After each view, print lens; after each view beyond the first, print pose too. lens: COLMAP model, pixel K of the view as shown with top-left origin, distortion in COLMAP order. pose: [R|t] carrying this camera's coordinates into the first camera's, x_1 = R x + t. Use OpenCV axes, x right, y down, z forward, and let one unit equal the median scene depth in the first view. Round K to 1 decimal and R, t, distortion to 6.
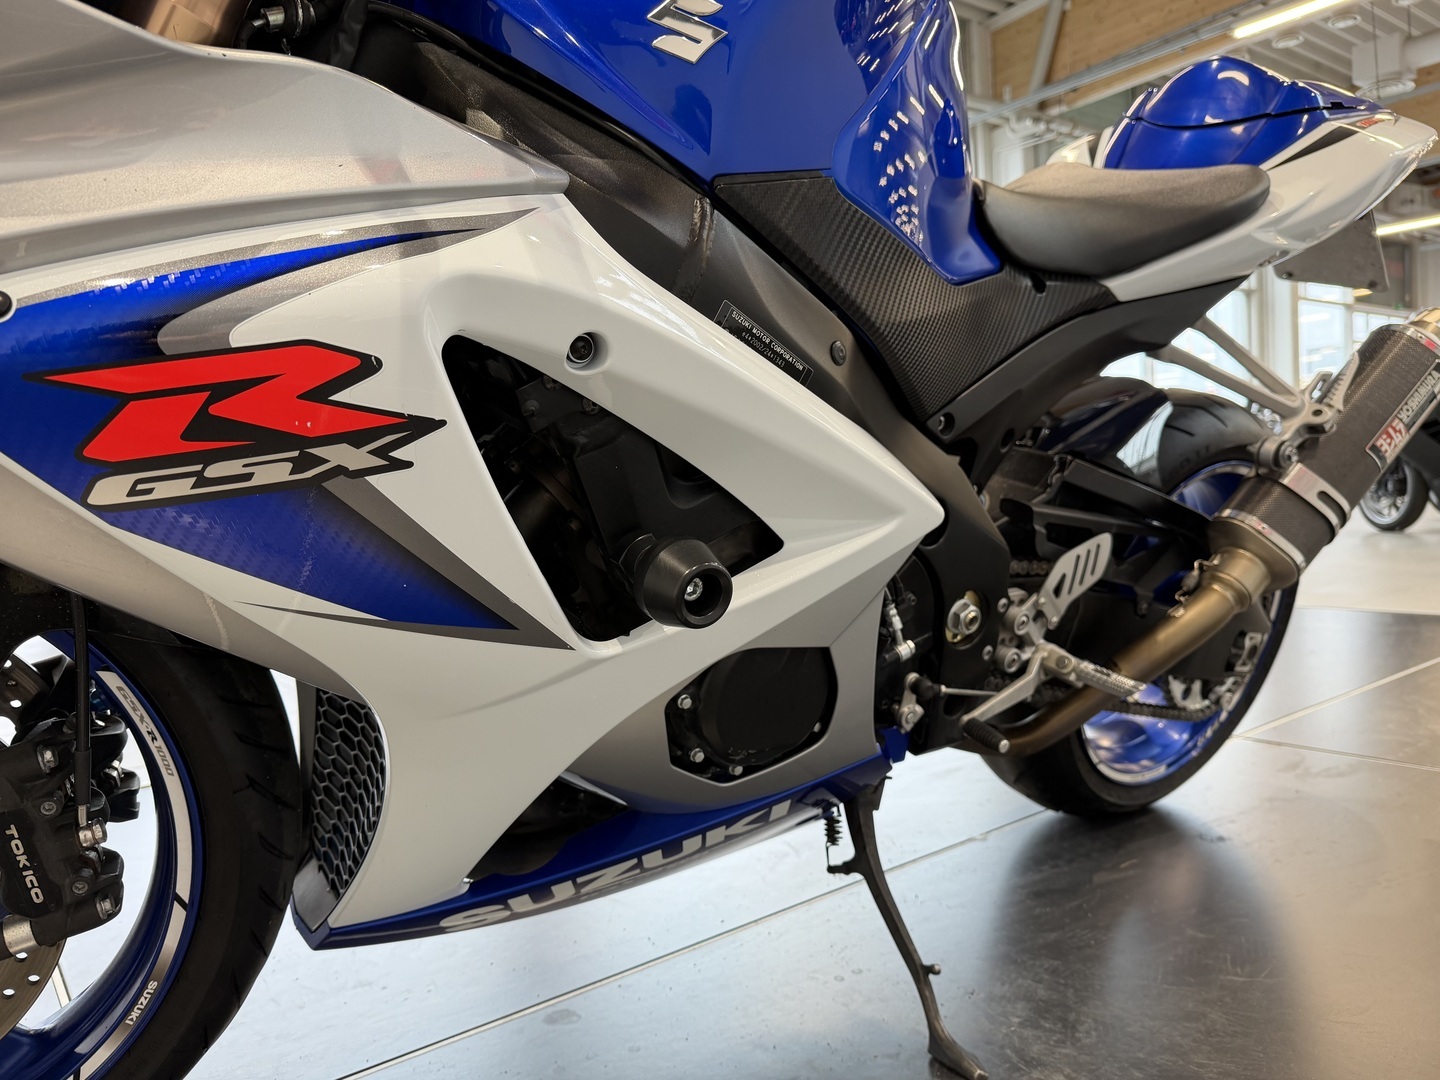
lens RADIAL K [[1027.4, 0, 720.0], [0, 1027.4, 540.0], [0, 0, 1]] dist [0.074094, -0.123182]
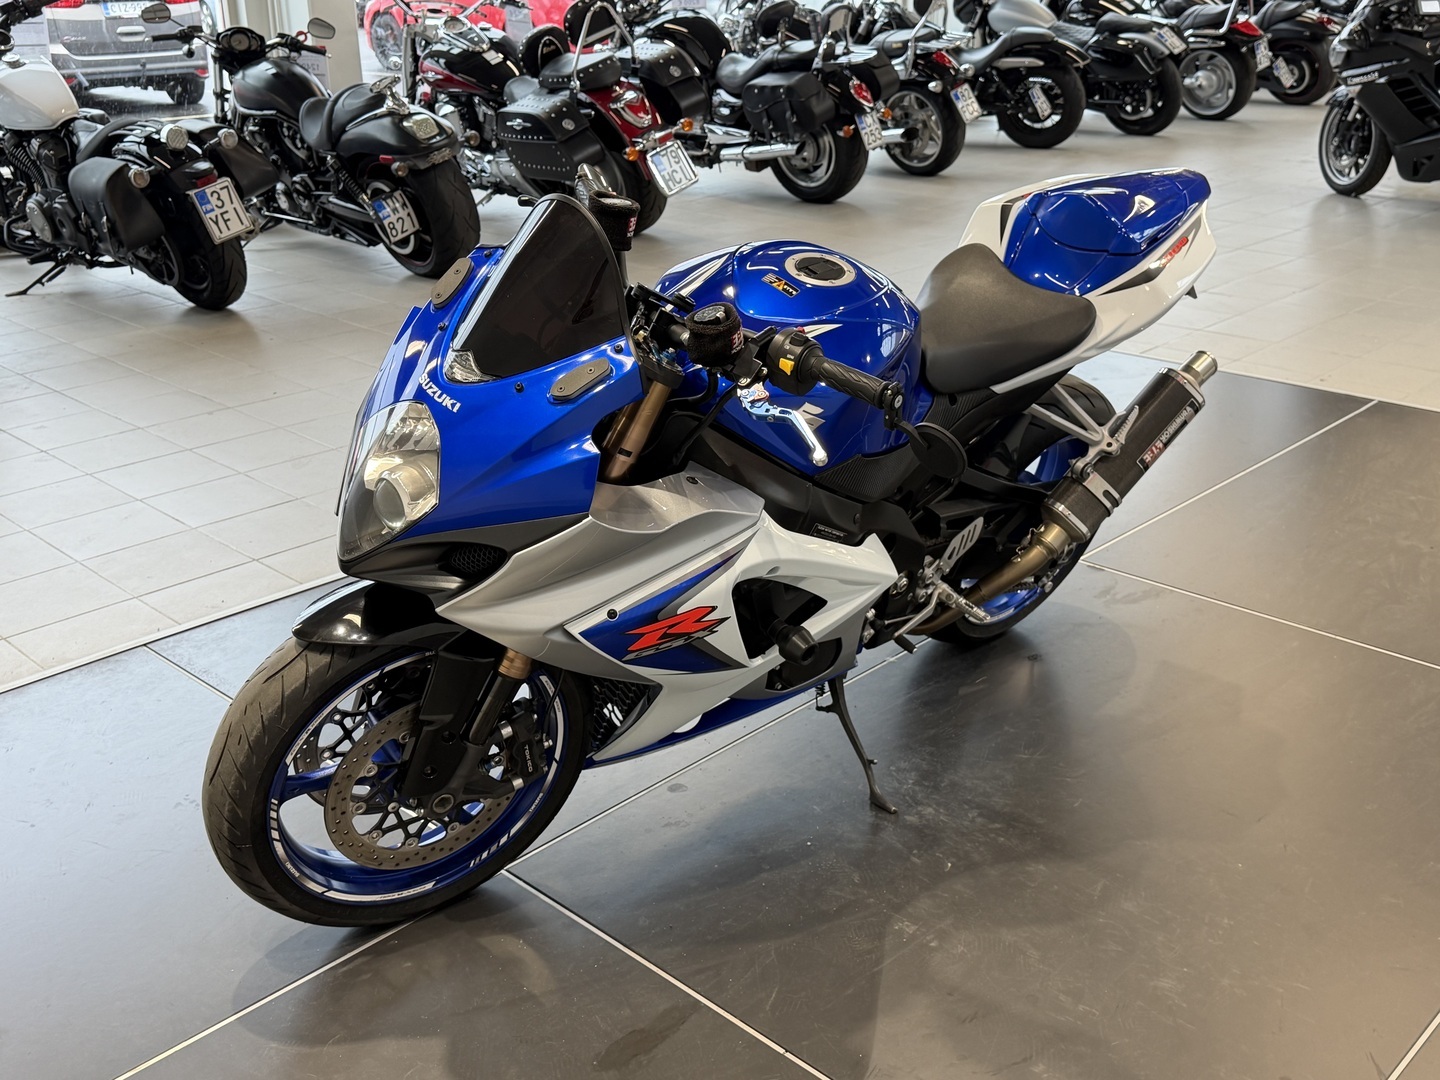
lens RADIAL K [[1527.3, 0, 728.1], [0, 1527.3, 520.4], [0, 0, 1]] dist [0.226061, -0.666831]
pose [[0.987709, -0.015126, 0.155569, -0.449792], [-0.035193, 0.948227, 0.315637, -0.816761], [-0.152289, -0.317232, 0.936040, -1.359516]]
